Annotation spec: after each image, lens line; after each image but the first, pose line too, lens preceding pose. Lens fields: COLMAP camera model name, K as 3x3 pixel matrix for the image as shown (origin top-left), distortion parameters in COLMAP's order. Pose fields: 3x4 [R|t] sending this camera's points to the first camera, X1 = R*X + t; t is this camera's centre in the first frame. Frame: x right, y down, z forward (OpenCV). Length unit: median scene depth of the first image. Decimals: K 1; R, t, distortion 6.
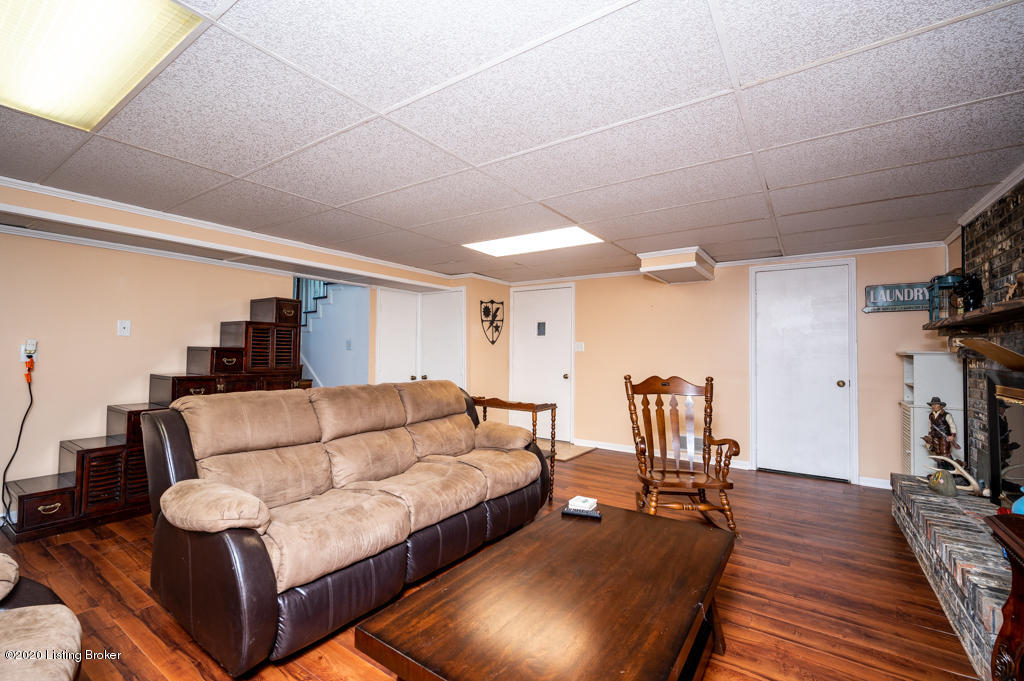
lens RADIAL K [[439.4, 0, 509.1], [0, 439.4, 339.4], [0, 0, 1]] dist [0.000591, 0.000071]
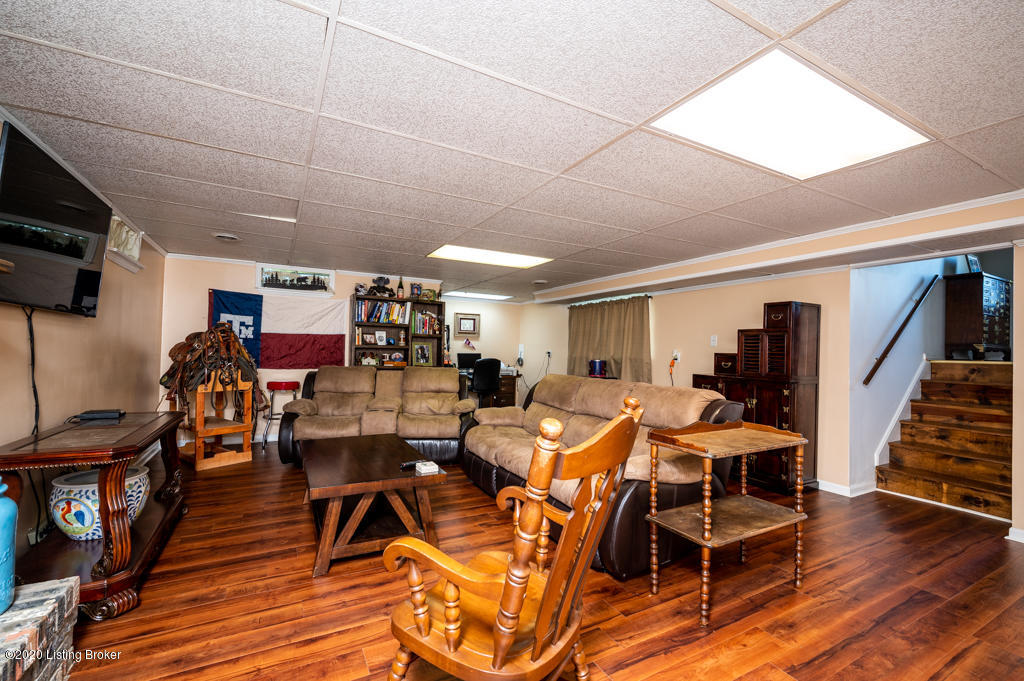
lens RADIAL K [[439.4, 0, 510.6], [0, 439.4, 343.4], [0, 0, 1]] dist [0.000591, 0.000071]
pose [[-0.458830, -0.037917, -0.887715, 0.701624], [-0.008545, 0.999231, -0.038263, 0.044410], [0.888483, -0.009971, -0.458801, 1.065260]]
